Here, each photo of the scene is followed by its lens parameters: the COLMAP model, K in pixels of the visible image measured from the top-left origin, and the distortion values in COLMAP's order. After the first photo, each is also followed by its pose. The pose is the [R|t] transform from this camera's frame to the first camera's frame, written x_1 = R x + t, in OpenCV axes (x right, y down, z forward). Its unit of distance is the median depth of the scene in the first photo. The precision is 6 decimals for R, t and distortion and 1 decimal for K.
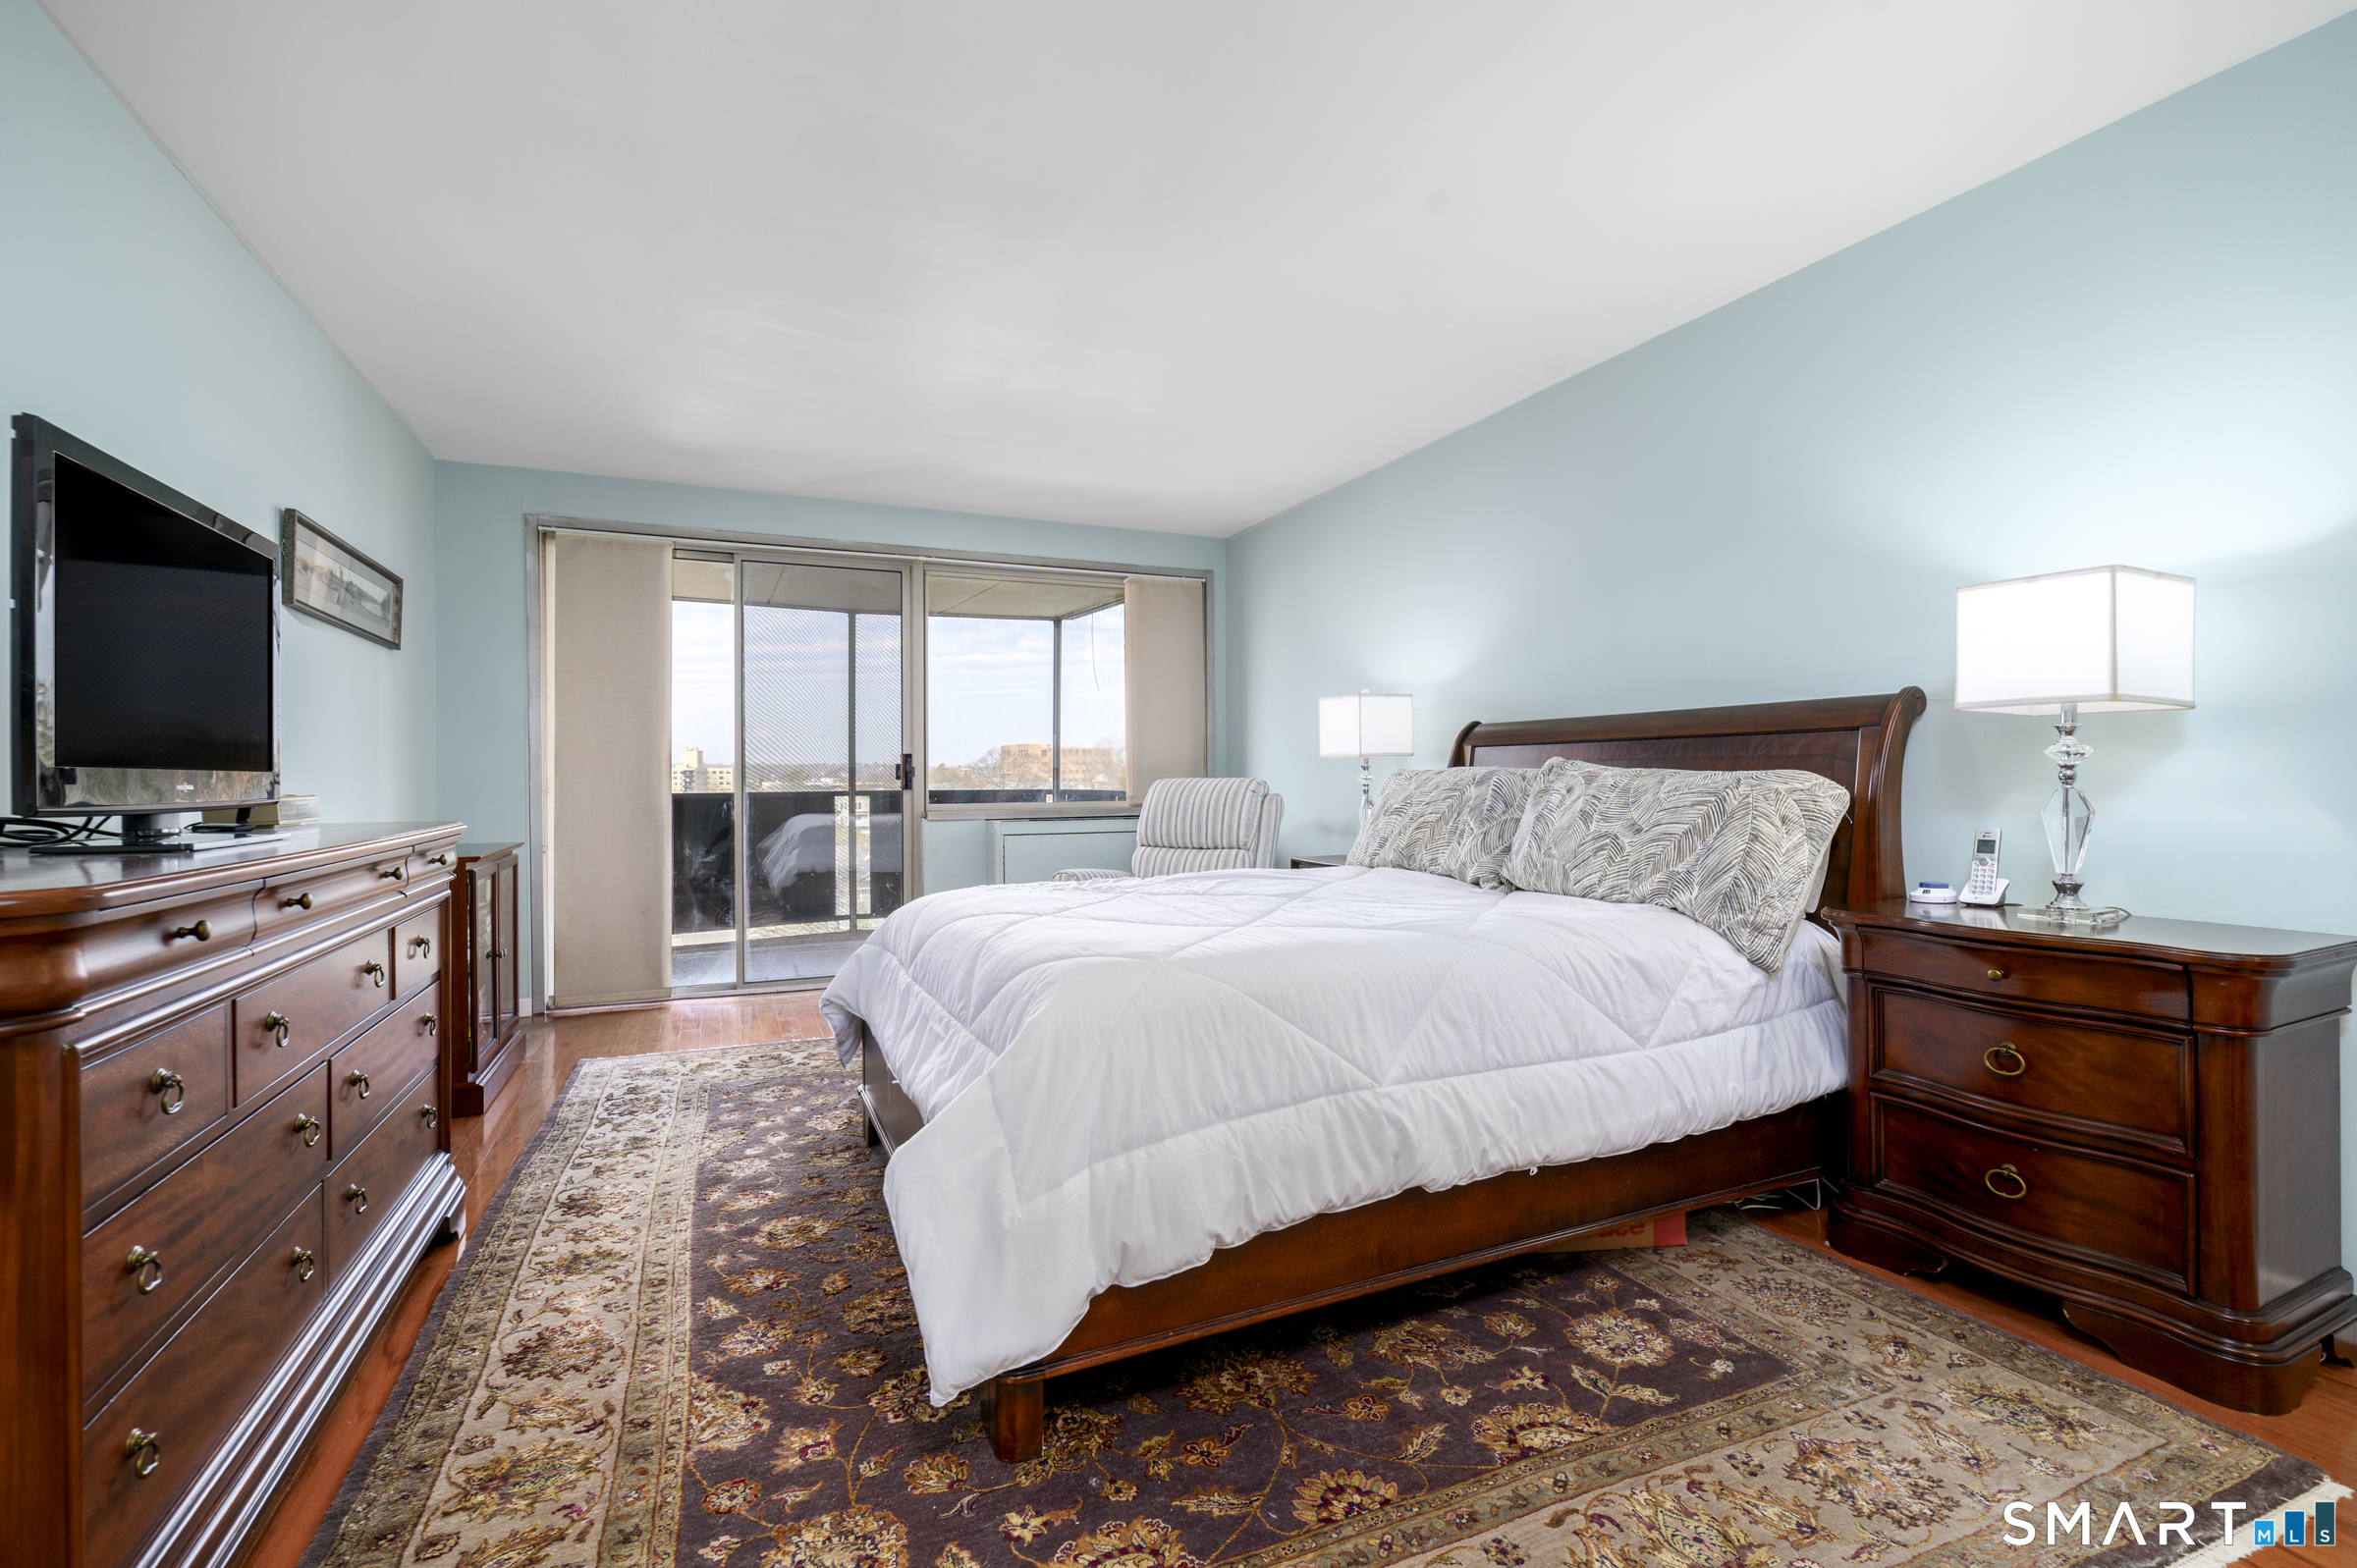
lens RADIAL K [[1036.7, 0, 1184.7], [0, 1036.7, 772.4], [0, 0, 1]] dist [-0.003384, 0.000433]
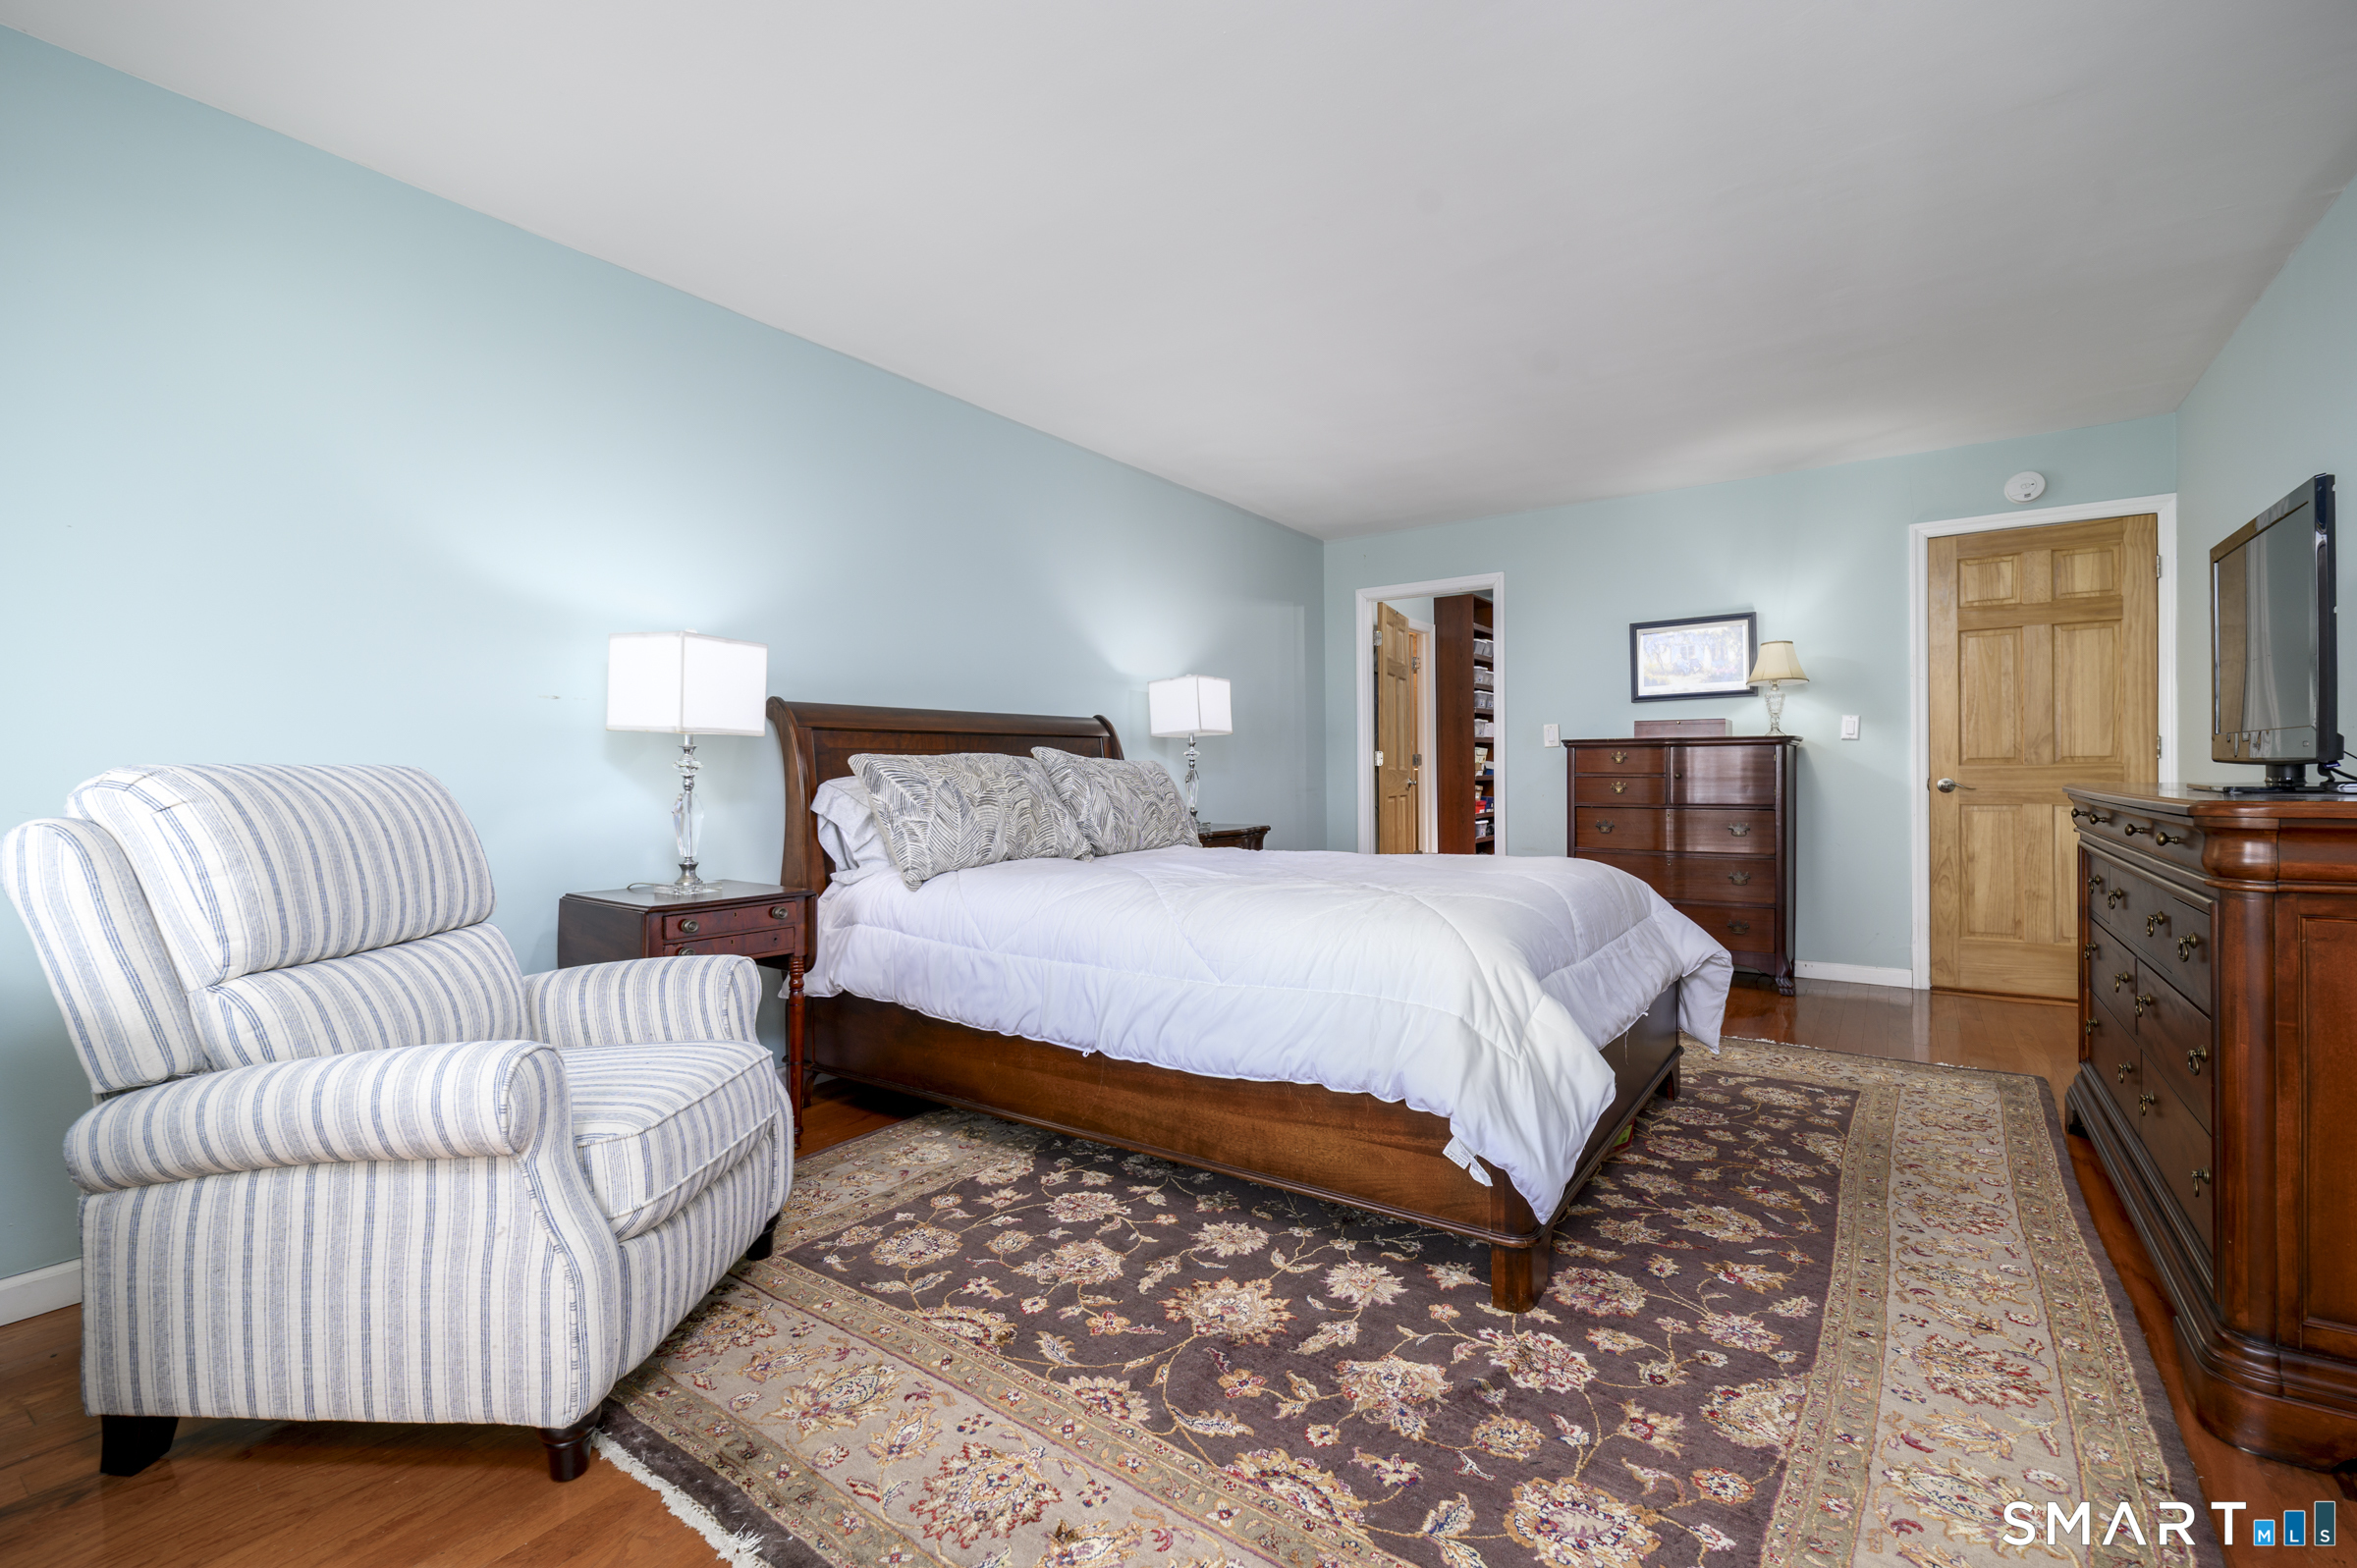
lens RADIAL K [[1036.7, 0, 1175.5], [0, 1036.7, 778.9], [0, 0, 1]] dist [-0.003384, 0.000433]
pose [[-0.509241, 0.017416, 0.860447, -0.880964], [0.023598, 0.999702, -0.006268, 0.038656], [-0.860300, 0.017113, -0.509501, 1.775423]]
